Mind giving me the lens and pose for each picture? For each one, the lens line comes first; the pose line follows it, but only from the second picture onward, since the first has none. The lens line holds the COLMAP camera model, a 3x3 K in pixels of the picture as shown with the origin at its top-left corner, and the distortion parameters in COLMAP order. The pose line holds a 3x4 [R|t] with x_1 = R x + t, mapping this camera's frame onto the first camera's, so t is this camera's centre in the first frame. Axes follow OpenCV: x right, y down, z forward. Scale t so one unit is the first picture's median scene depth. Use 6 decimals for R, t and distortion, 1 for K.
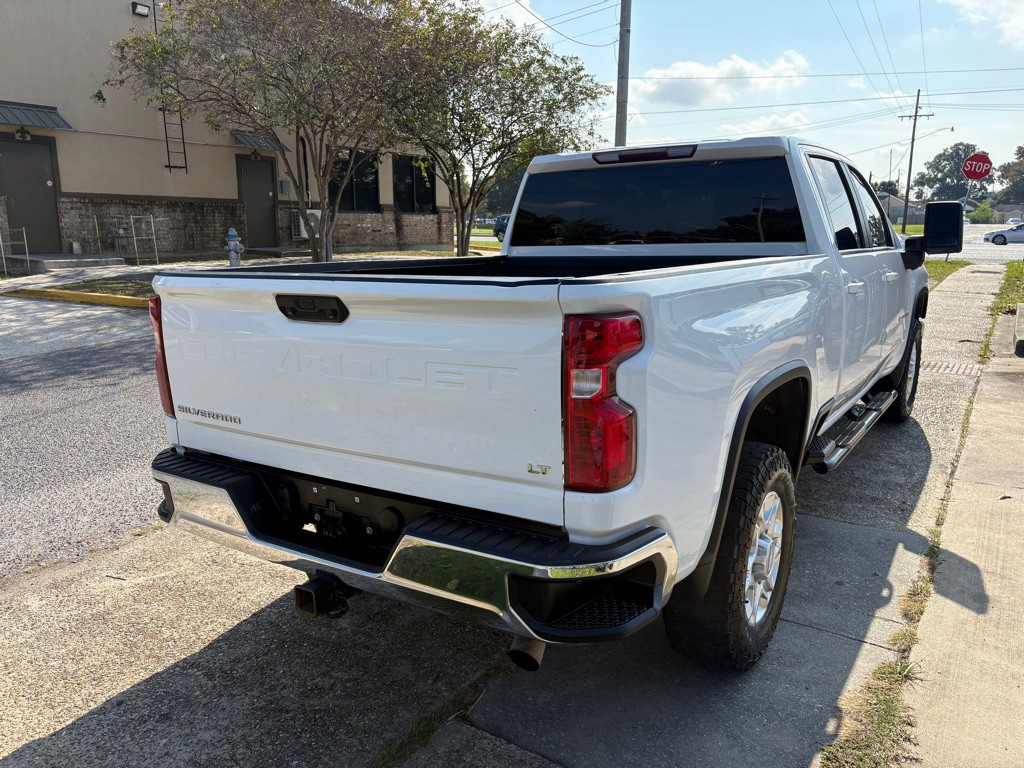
lens RADIAL K [[775.2, 0, 516.9], [0, 775.2, 386.6], [0, 0, 1]] dist [0.048829, -0.044544]
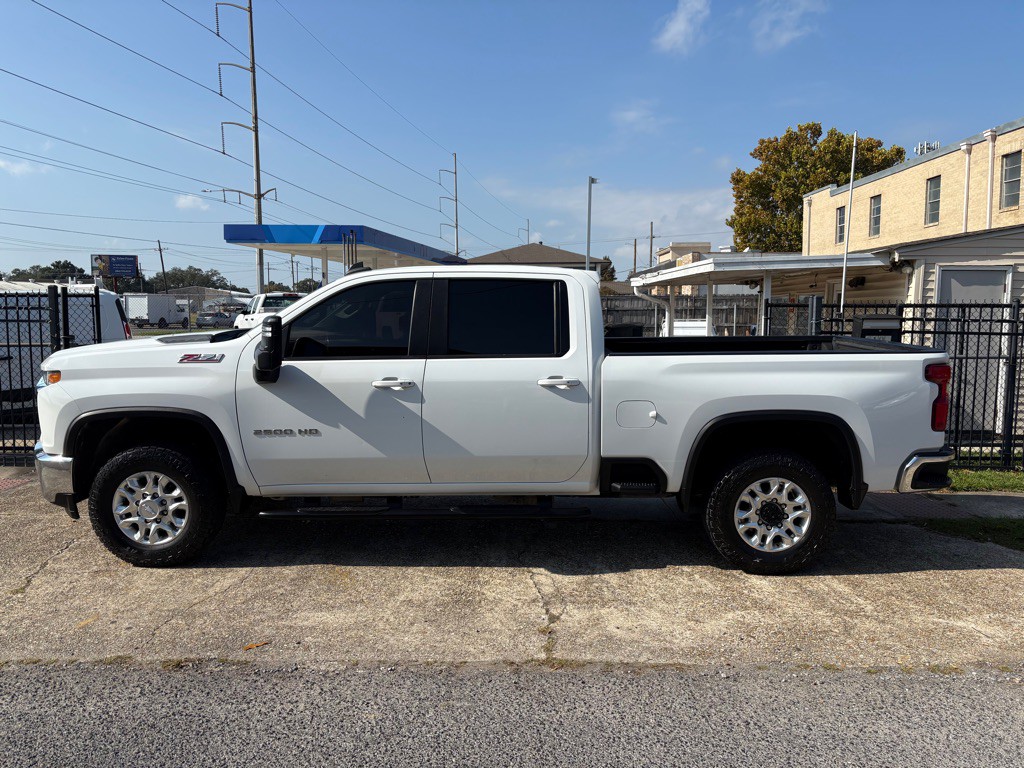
lens RADIAL K [[775.2, 0, 508.8], [0, 775.2, 383.5], [0, 0, 1]] dist [0.048829, -0.044544]
pose [[-0.536620, -0.082292, 0.839802, -1.016941], [0.176123, 0.962391, 0.206845, -0.442726], [-0.825239, 0.258905, -0.501945, 1.941665]]
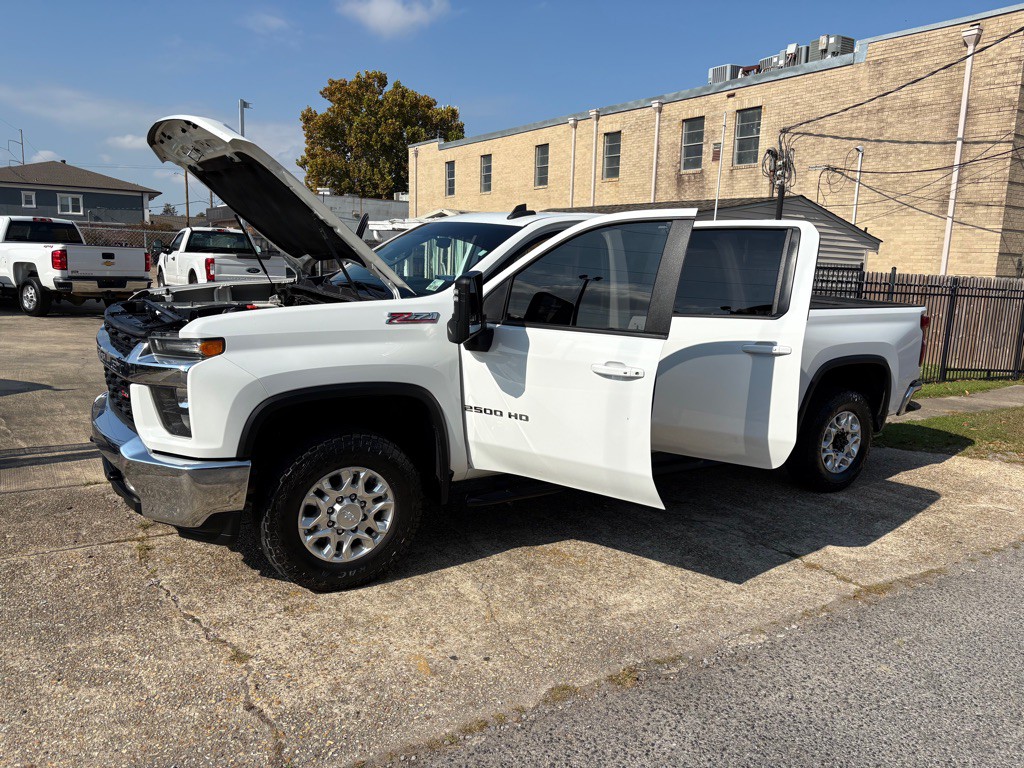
lens RADIAL K [[775.2, 0, 513.9], [0, 775.2, 392.1], [0, 0, 1]] dist [0.048829, -0.044544]
pose [[-0.914181, -0.101007, 0.392518, -0.191689], [0.049024, 0.933782, 0.354468, -0.566478], [-0.402330, 0.343290, -0.848694, 2.537281]]
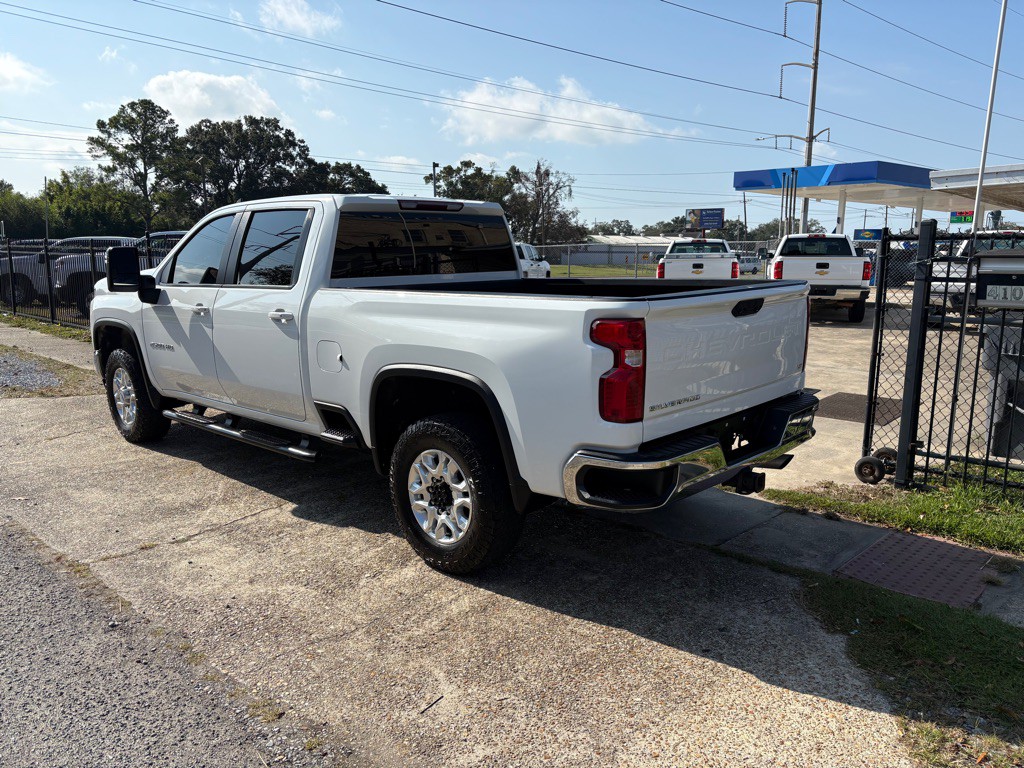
lens RADIAL K [[775.2, 0, 516.4], [0, 775.2, 390.6], [0, 0, 1]] dist [0.048829, -0.044544]
pose [[0.170162, -0.165505, 0.971418, -1.138432], [0.202837, 0.970568, 0.129830, -0.139117], [-0.964314, 0.174947, 0.198724, 0.667322]]
